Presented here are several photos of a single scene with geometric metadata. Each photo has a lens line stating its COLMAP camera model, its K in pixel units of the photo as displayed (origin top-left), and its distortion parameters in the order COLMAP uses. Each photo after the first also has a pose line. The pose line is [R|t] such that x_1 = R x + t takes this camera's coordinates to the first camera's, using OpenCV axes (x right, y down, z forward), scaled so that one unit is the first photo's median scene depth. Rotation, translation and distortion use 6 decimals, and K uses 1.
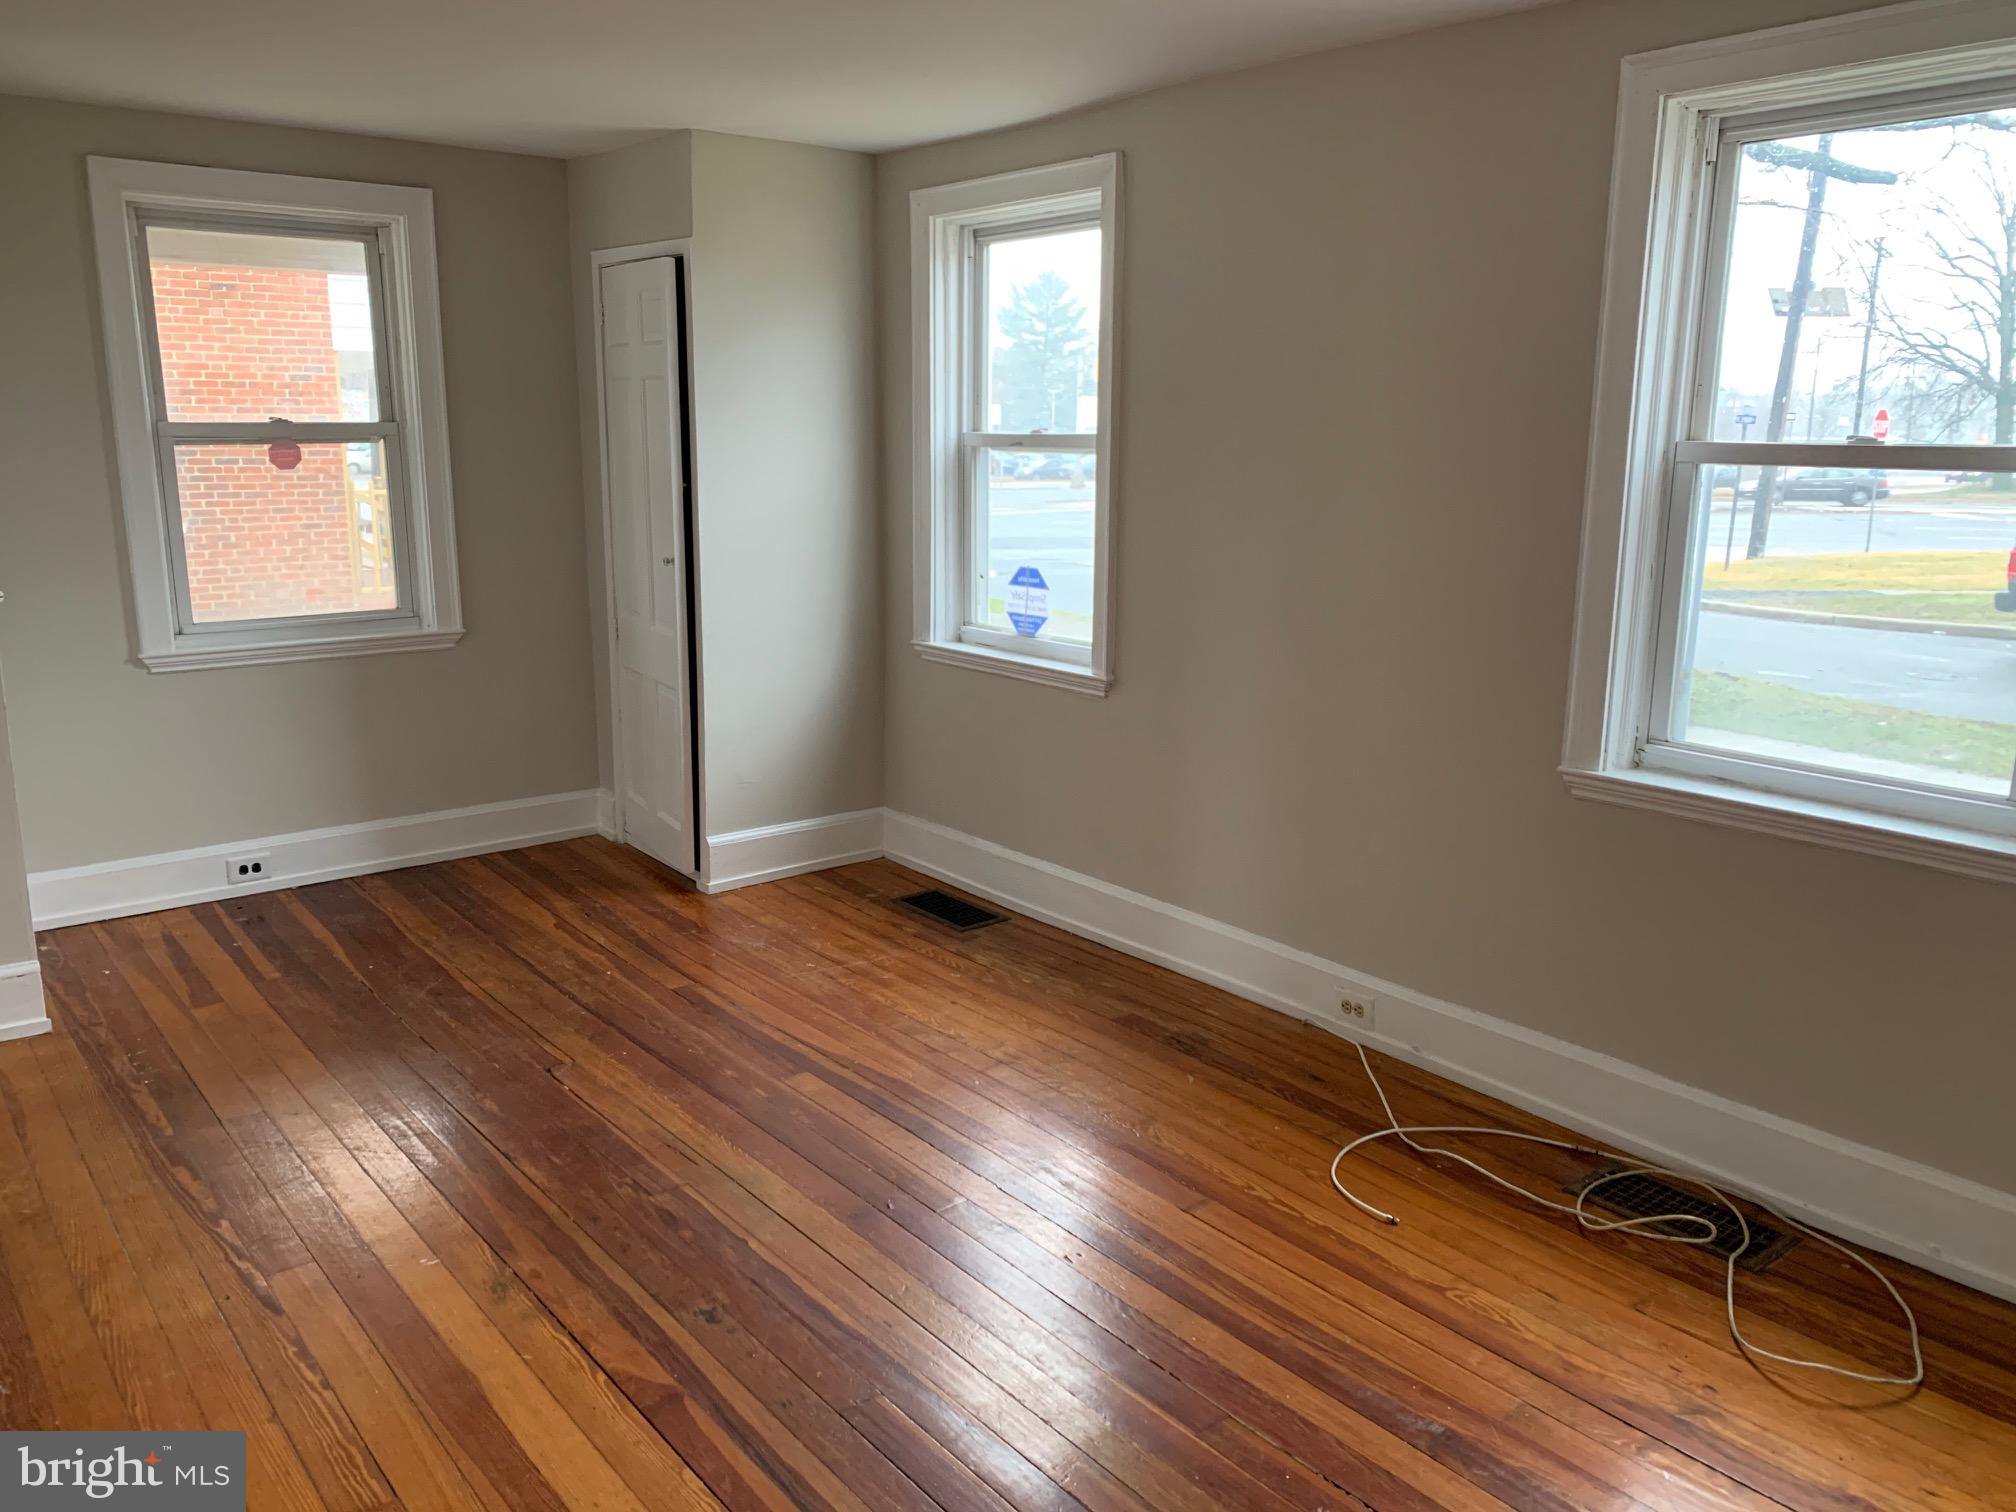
lens RADIAL K [[1542.0, 0, 997.7], [0, 1542.0, 725.7], [0, 0, 1]] dist [0.108455, -0.173560]
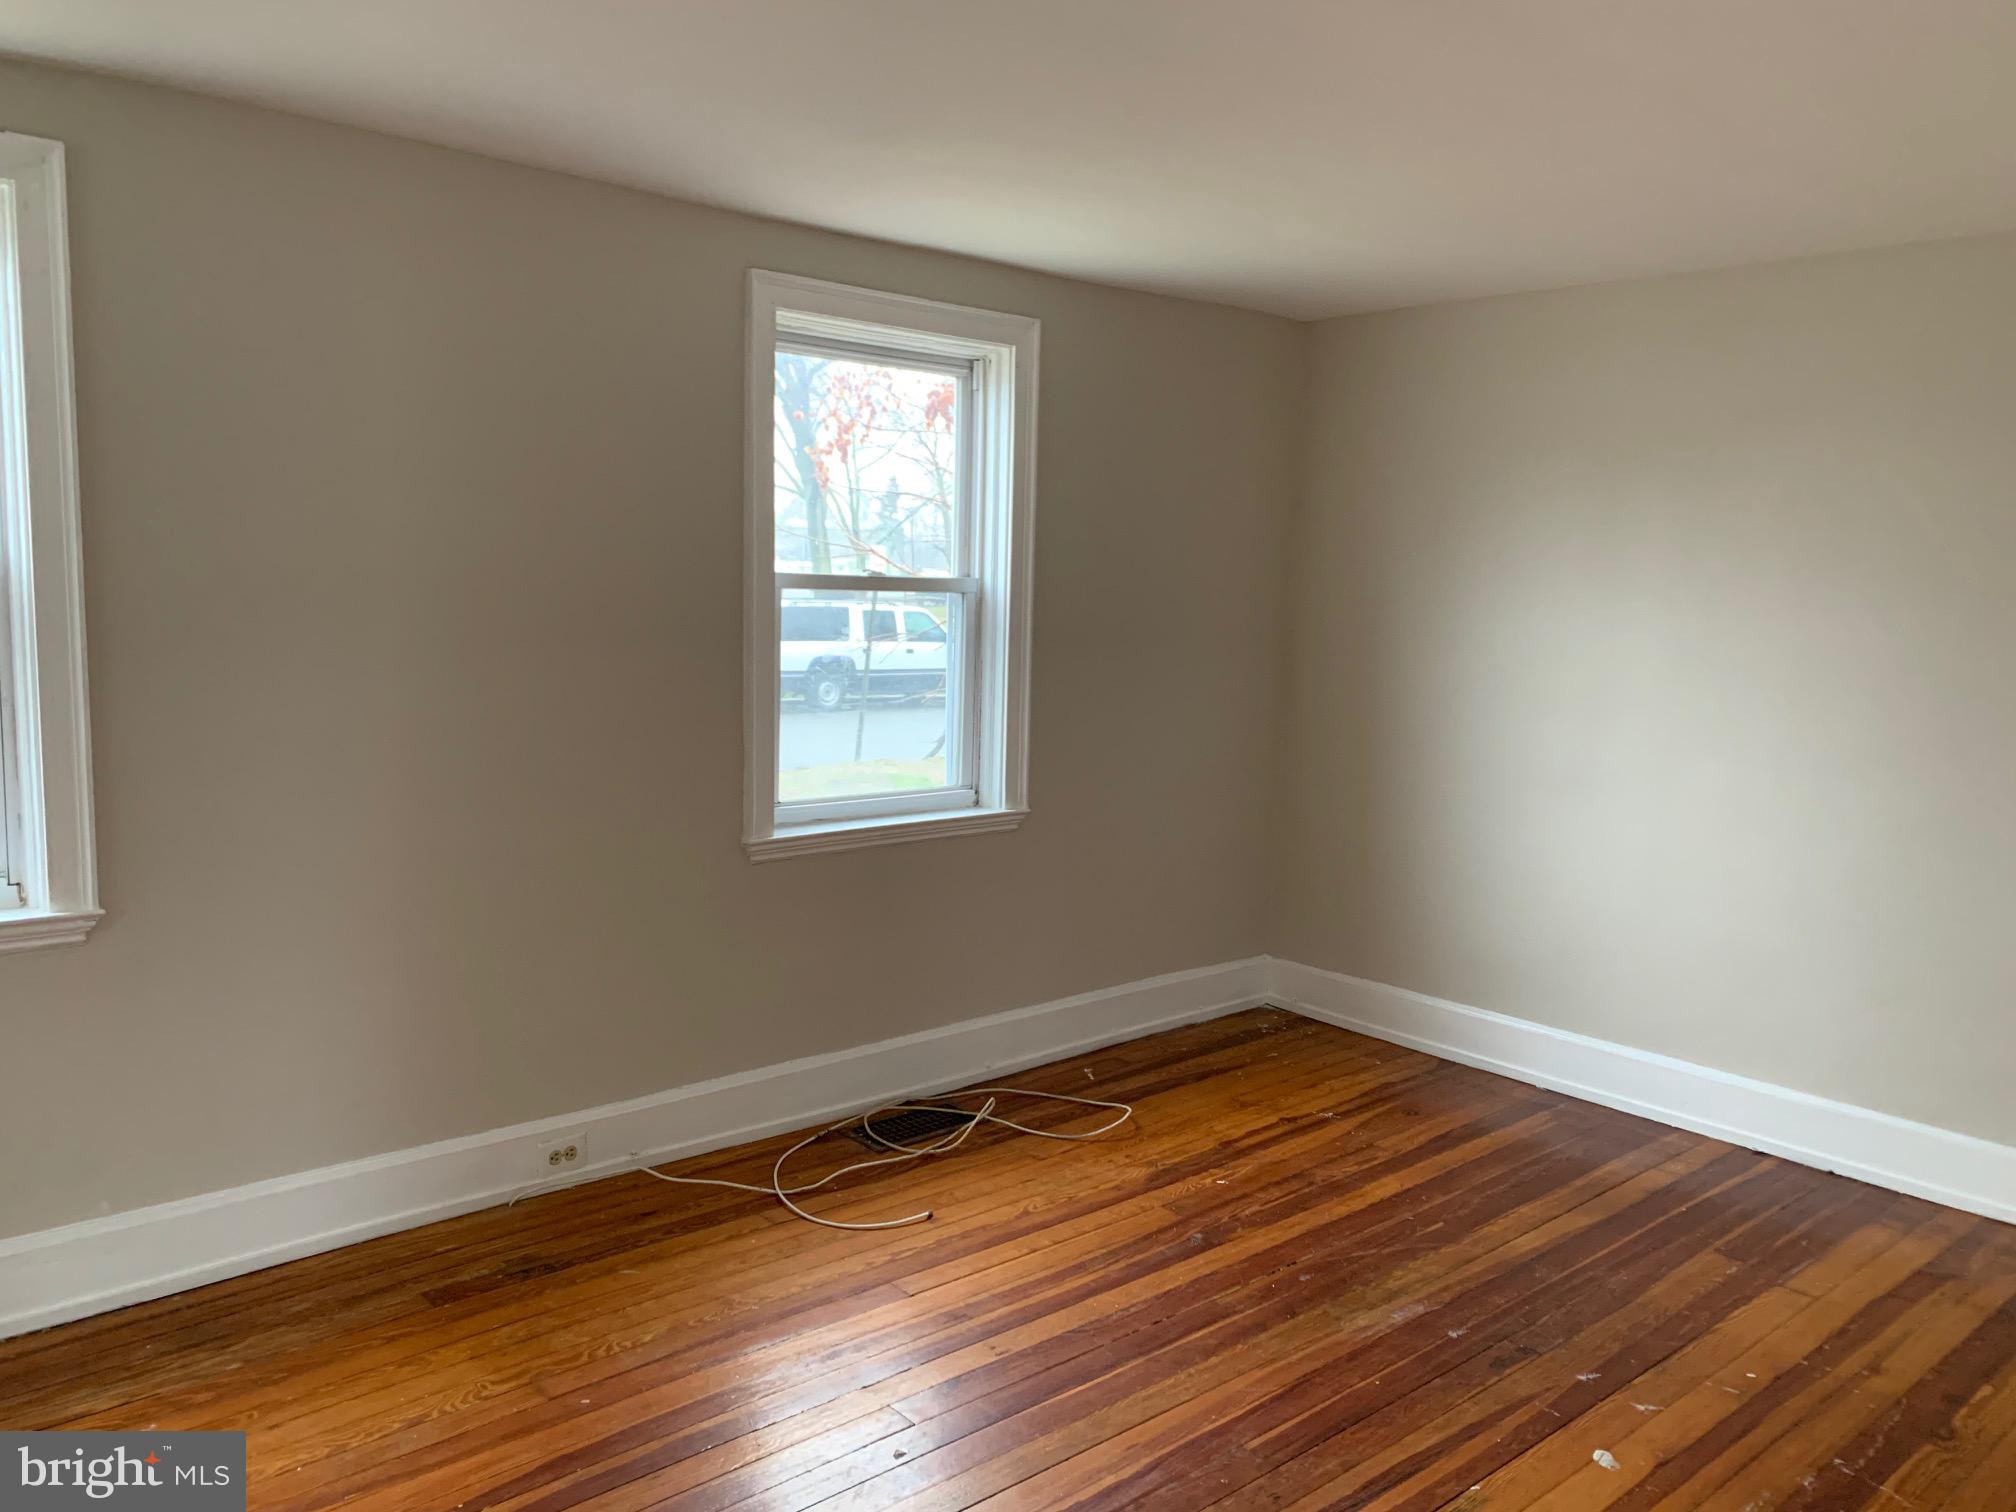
lens RADIAL K [[1542.0, 0, 997.7], [0, 1542.0, 725.7], [0, 0, 1]] dist [0.108455, -0.173560]
pose [[-0.027118, -0.113273, 0.993194, -0.709125], [0.169639, 0.978627, 0.116243, -0.144479], [-0.985133, 0.171636, -0.007323, 0.701752]]
